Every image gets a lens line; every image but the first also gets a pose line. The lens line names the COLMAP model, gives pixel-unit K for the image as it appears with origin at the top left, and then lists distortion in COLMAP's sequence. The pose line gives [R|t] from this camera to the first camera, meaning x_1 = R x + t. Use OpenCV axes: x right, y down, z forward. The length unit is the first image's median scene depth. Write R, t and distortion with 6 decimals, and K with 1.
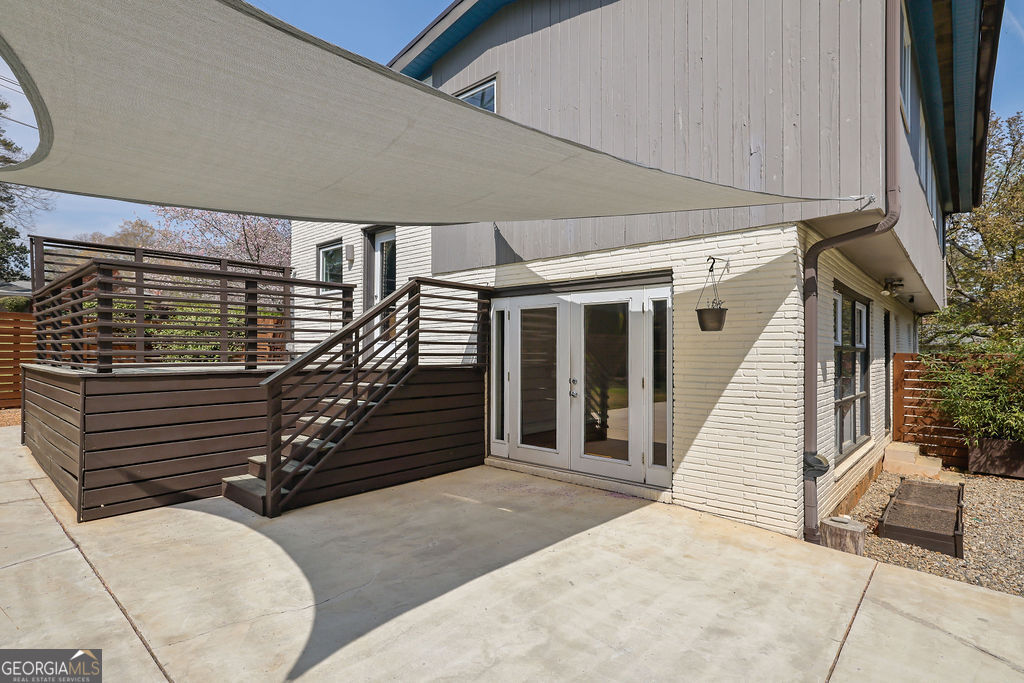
lens RADIAL K [[511.9, 0, 519.3], [0, 511.9, 342.8], [0, 0, 1]] dist [-0.004420, -0.000561]
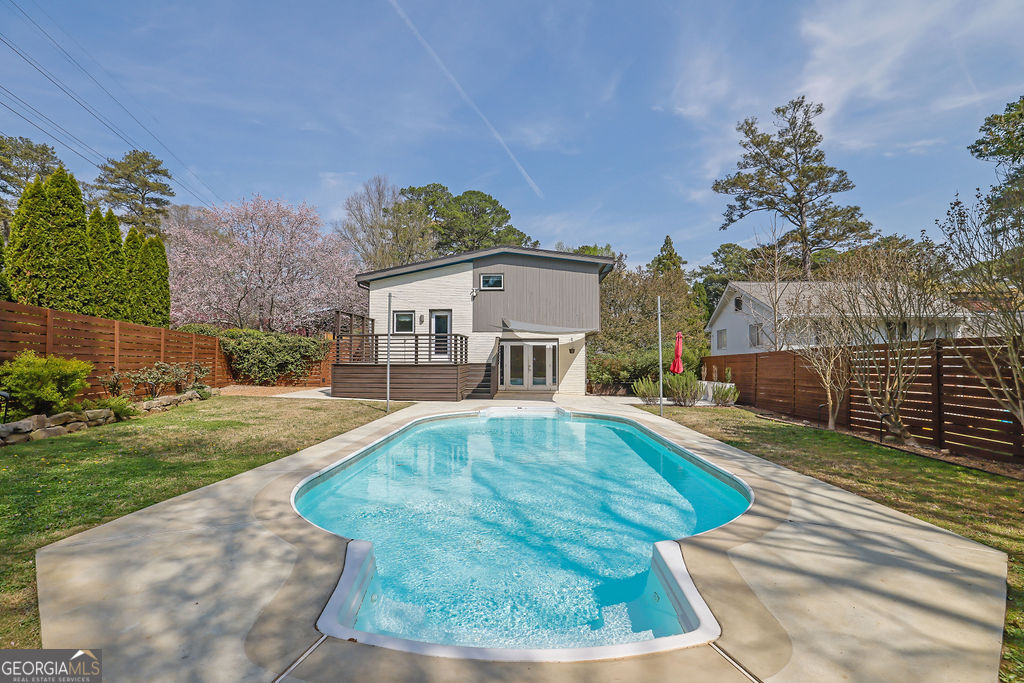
lens RADIAL K [[499.2, 0, 510.4], [0, 499.2, 345.5], [0, 0, 1]] dist [-0.003662, -0.000047]
pose [[0.779522, 0.016658, 0.626154, -2.453325], [-0.009651, 0.999847, -0.014584, -0.020355], [-0.626301, 0.005325, 0.779563, -1.862887]]
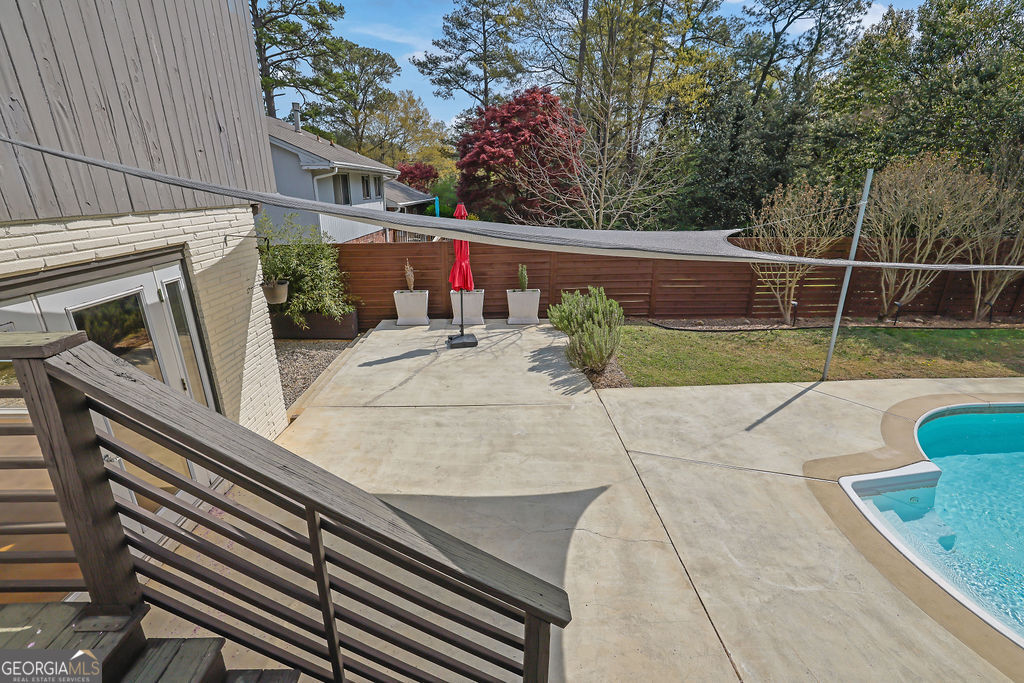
lens RADIAL K [[440.0, 0, 505.9], [0, 440.0, 337.3], [0, 0, 1]] dist [-0.021844, 0.000226]
pose [[-0.675545, -0.245120, 0.695382, -0.565250], [-0.019992, 0.948865, 0.315050, -0.221674], [-0.737048, 0.198928, -0.645901, 1.040162]]
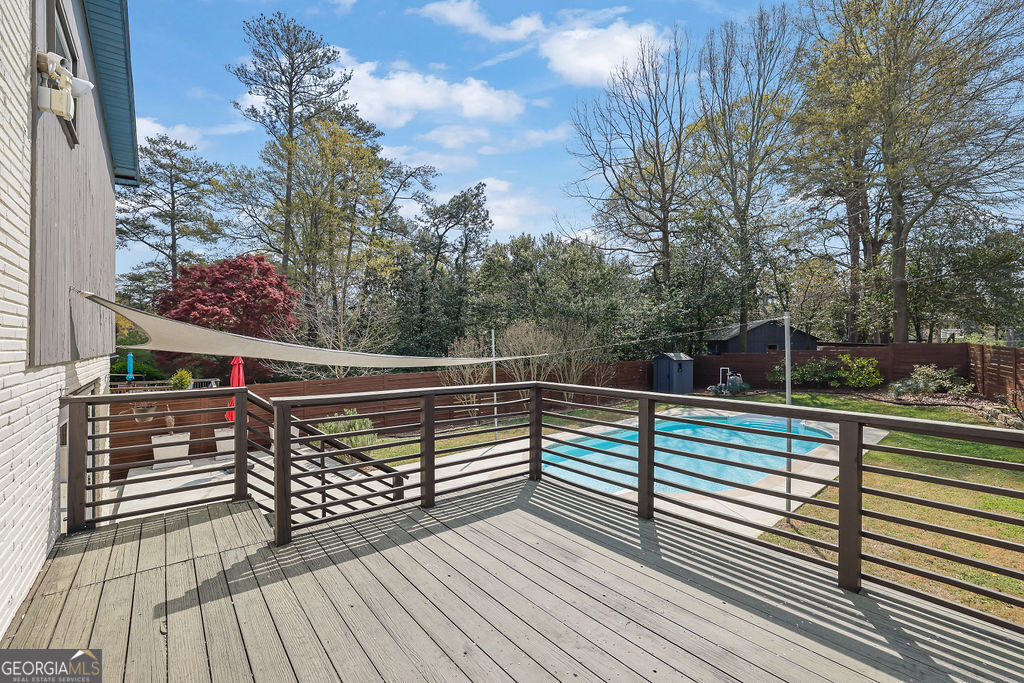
lens RADIAL K [[440.0, 0, 506.6], [0, 440.0, 340.8], [0, 0, 1]] dist [-0.021844, 0.000226]
pose [[-0.981969, 0.002626, 0.189026, -0.774149], [-0.000539, 0.999861, -0.016690, -0.211389], [-0.189044, -0.016491, -0.981830, 1.625744]]
